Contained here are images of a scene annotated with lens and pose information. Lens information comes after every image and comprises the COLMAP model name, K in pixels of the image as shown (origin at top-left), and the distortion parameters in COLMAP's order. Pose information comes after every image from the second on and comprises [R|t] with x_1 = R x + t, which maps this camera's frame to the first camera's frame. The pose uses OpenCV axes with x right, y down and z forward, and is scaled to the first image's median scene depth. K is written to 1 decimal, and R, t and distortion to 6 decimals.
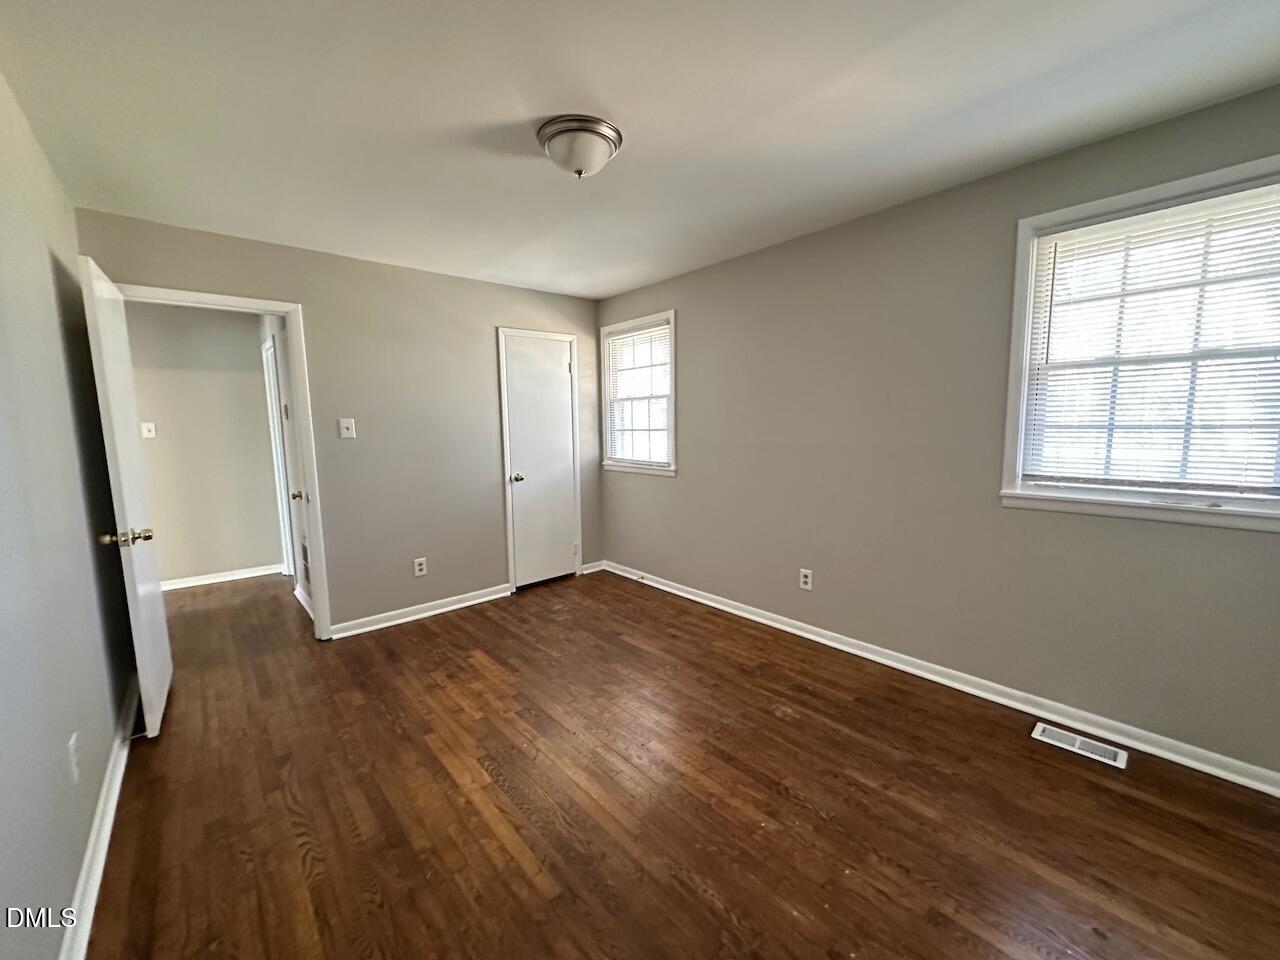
lens RADIAL K [[512.5, 0, 640.6], [0, 512.5, 481.9], [0, 0, 1]] dist [-0.000762, -0.000107]
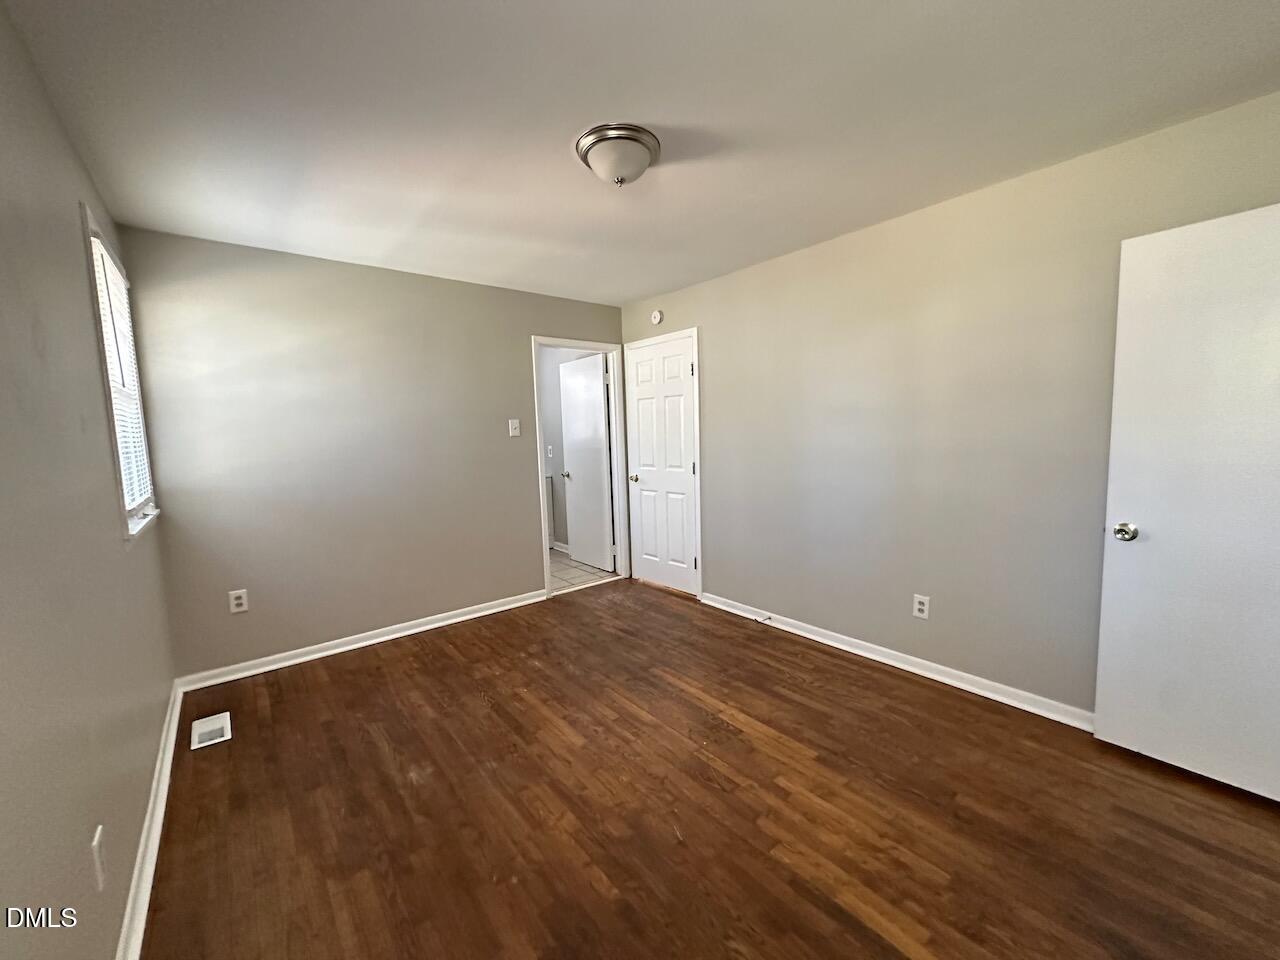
lens RADIAL K [[512.5, 0, 640.9], [0, 512.5, 482.1], [0, 0, 1]] dist [-0.000762, -0.000107]
pose [[-0.998478, 0.039963, 0.038014, -0.157785], [0.047195, 0.975725, 0.213856, -0.215235], [-0.028544, 0.215324, -0.976125, 1.892332]]
